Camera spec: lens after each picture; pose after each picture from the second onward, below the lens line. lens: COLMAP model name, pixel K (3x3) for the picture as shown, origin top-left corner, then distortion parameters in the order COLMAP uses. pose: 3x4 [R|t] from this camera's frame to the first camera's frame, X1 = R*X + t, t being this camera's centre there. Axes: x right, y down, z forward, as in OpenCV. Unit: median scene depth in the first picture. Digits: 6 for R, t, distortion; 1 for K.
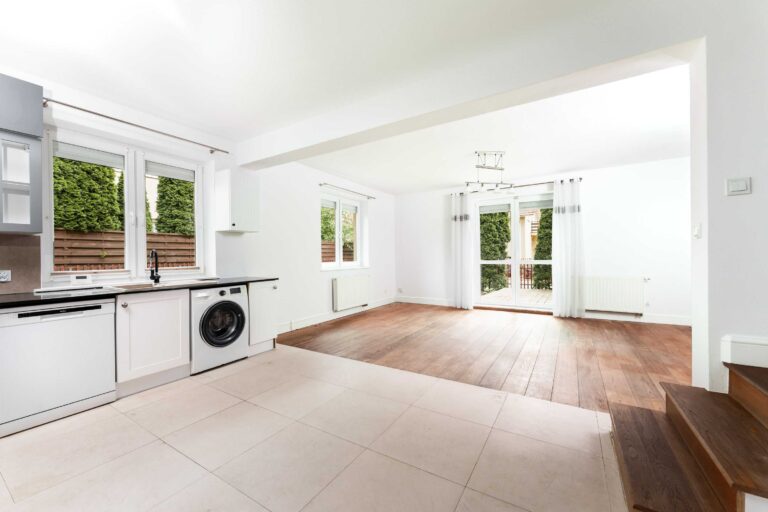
lens RADIAL K [[305.5, 0, 384.0], [0, 305.5, 256.0], [0, 0, 1]] dist [-0.000862, -0.000481]
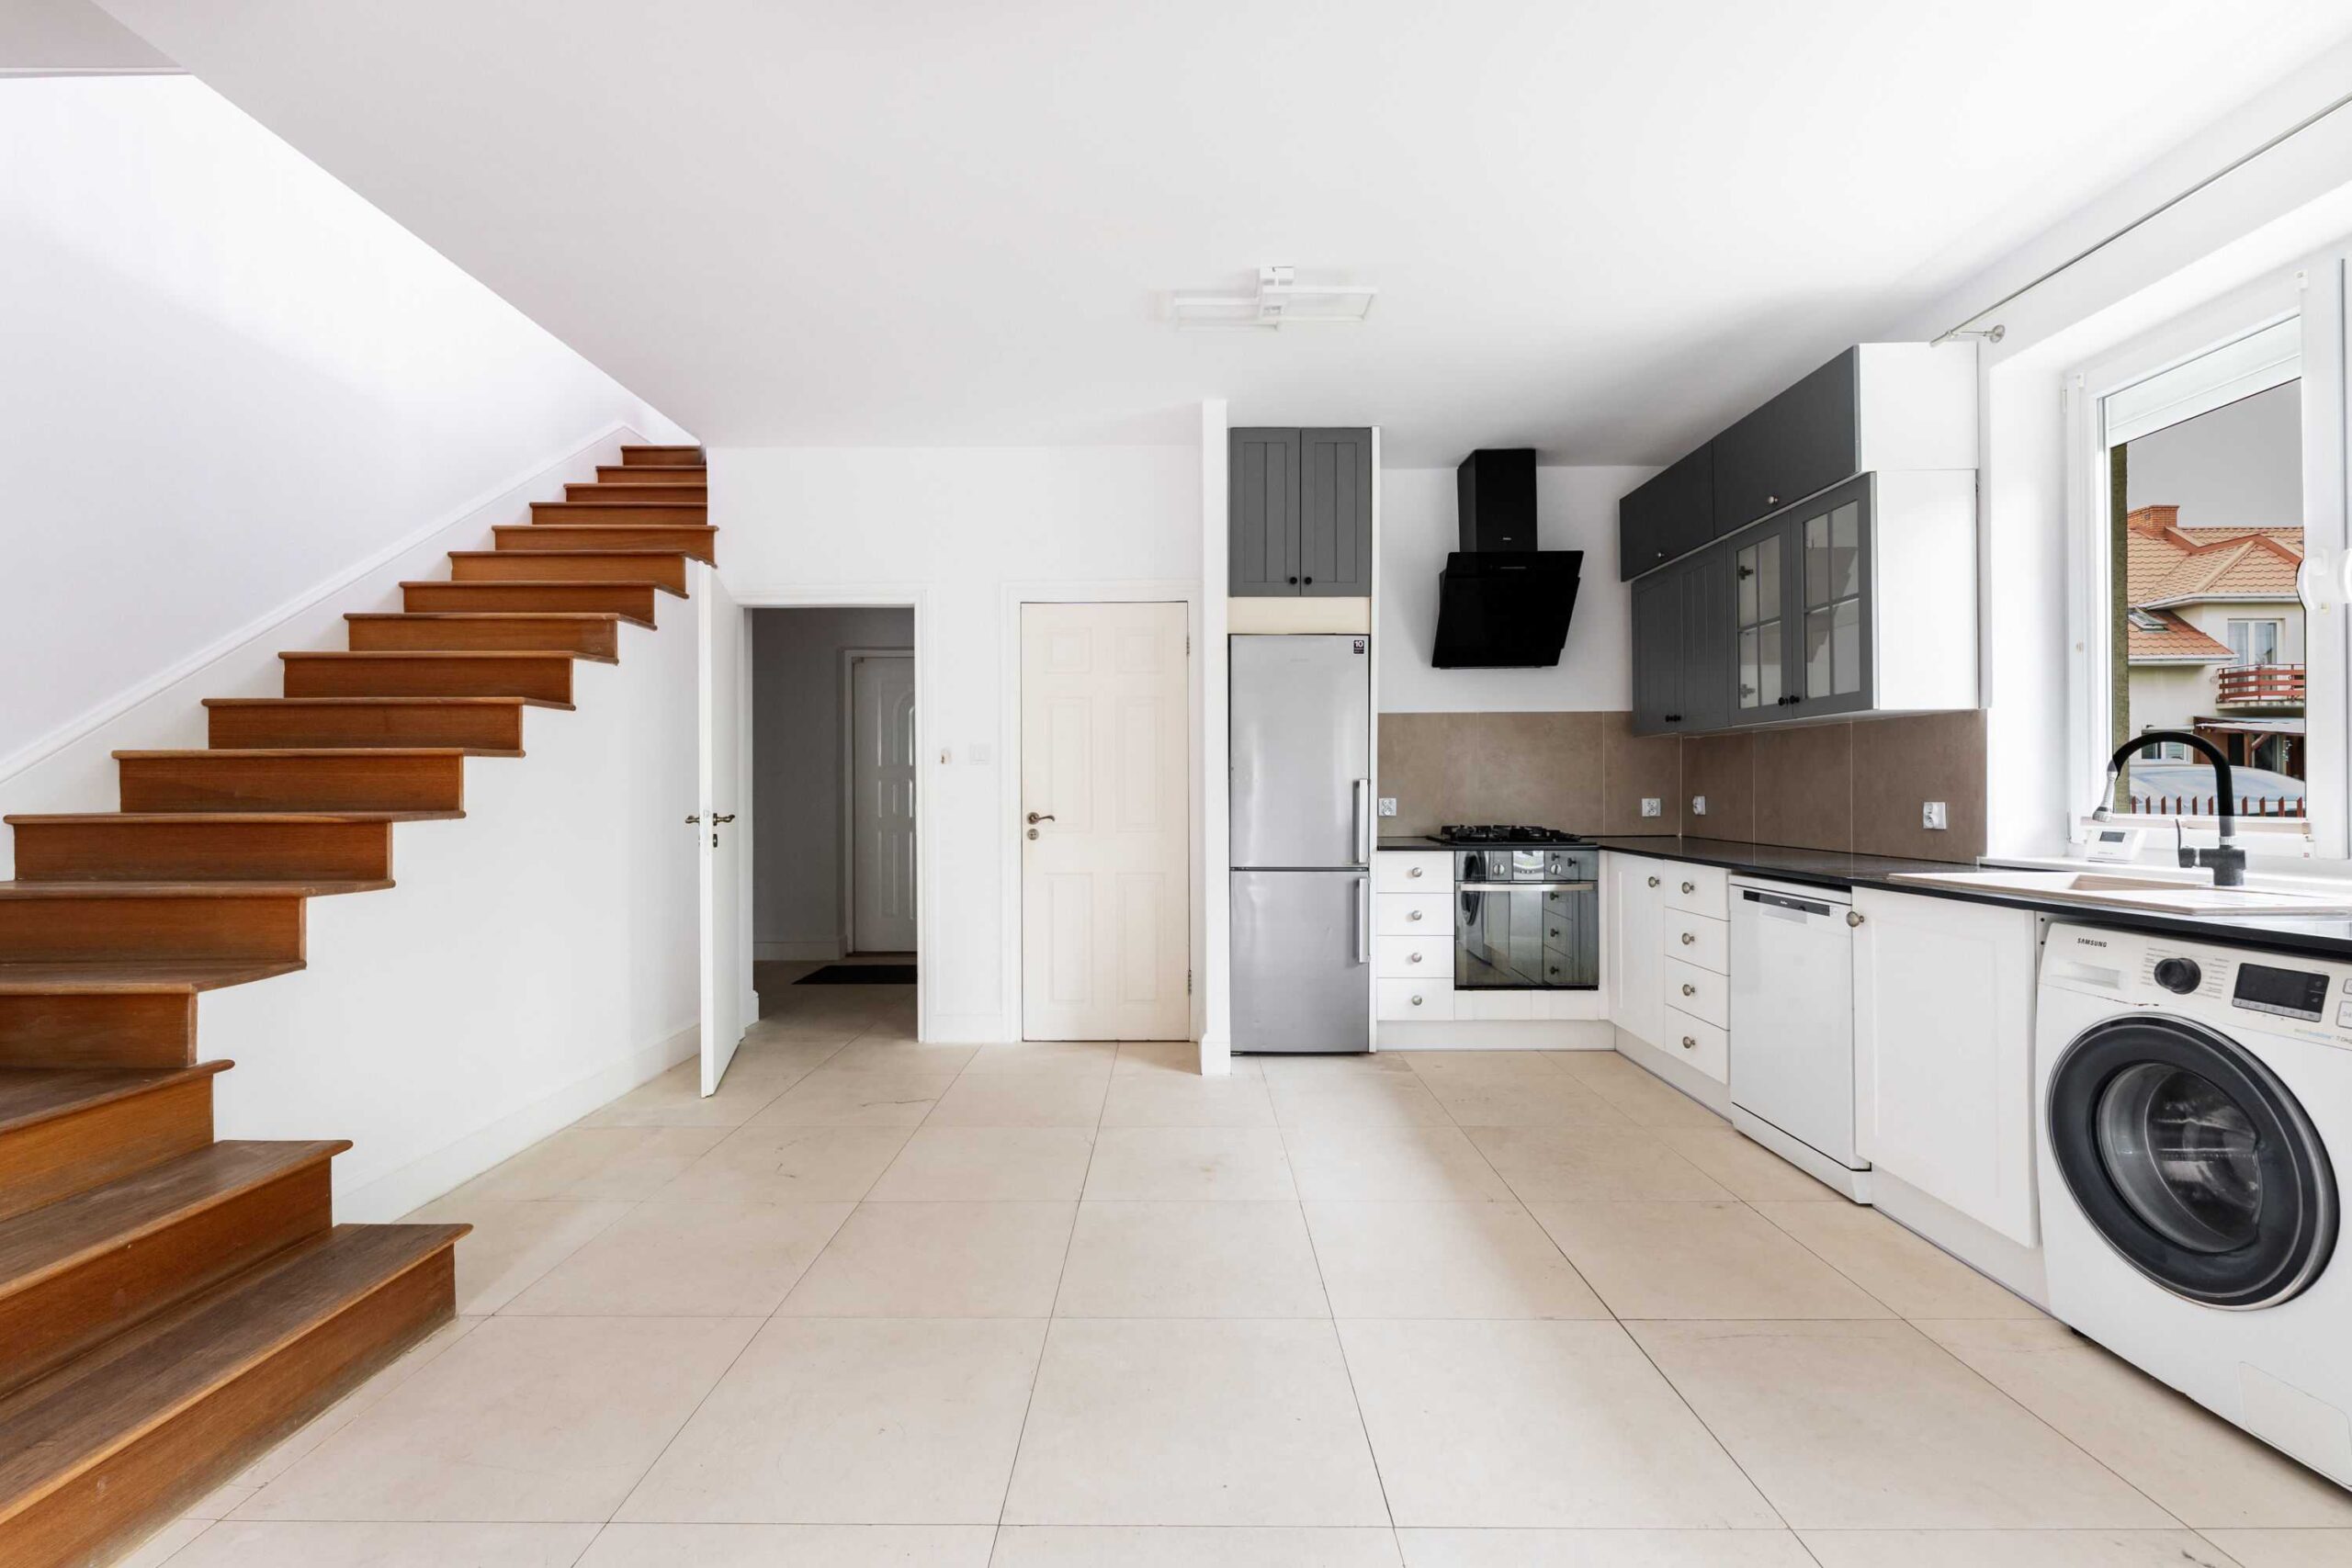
lens RADIAL K [[990.0, 0, 1176.0], [0, 990.0, 784.0], [0, 0, 1]] dist [0.001619, 0.000013]
pose [[-0.857162, 0.010134, -0.514947, 0.128893], [0.012711, 0.999918, -0.001480, 0.004690], [0.514890, -0.007815, -0.857221, 0.659572]]
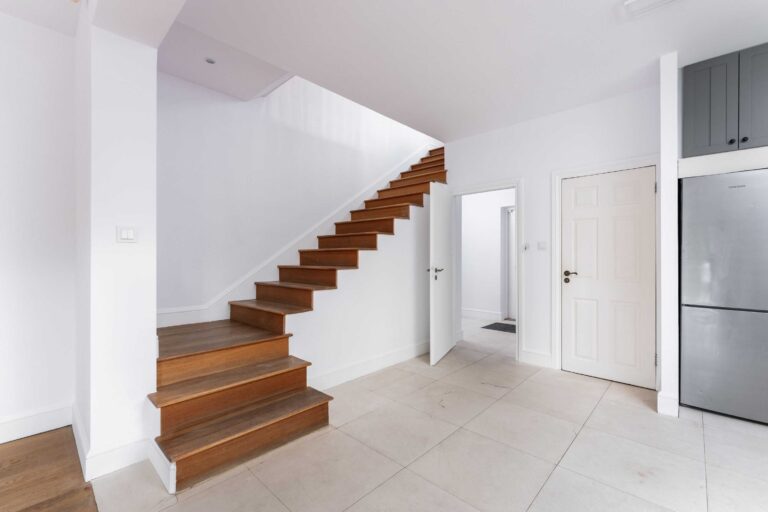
lens RADIAL K [[328.8, 0, 384.0], [0, 328.8, 256.0], [0, 0, 1]] dist [0.001708, 0.000112]
pose [[-0.978438, 0.009030, 0.206341, 0.025342], [0.007957, 0.999950, -0.006027, -0.000937], [-0.206385, -0.004255, -0.978462, 0.580442]]
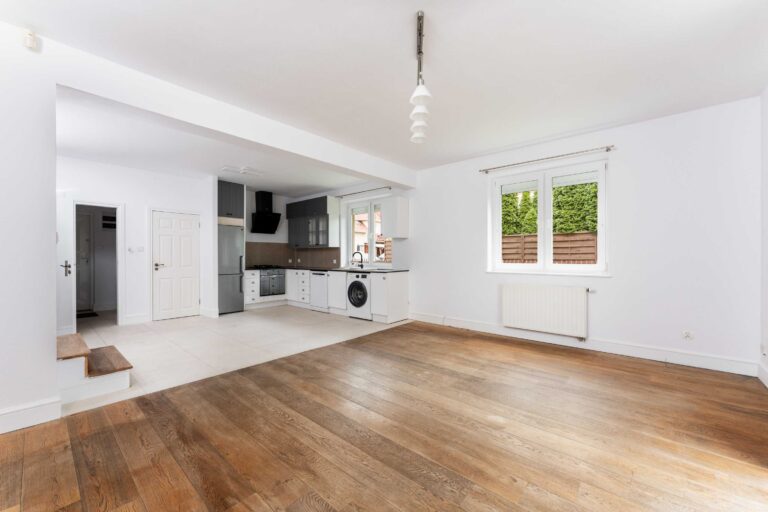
lens RADIAL K [[305.5, 0, 384.0], [0, 305.5, 256.0], [0, 0, 1]] dist [-0.000862, -0.000481]
pose [[-0.169382, 0.009251, -0.985507, 0.645136], [0.002438, 0.999957, 0.008968, -0.005782], [0.985548, -0.000883, -0.169397, 0.802599]]
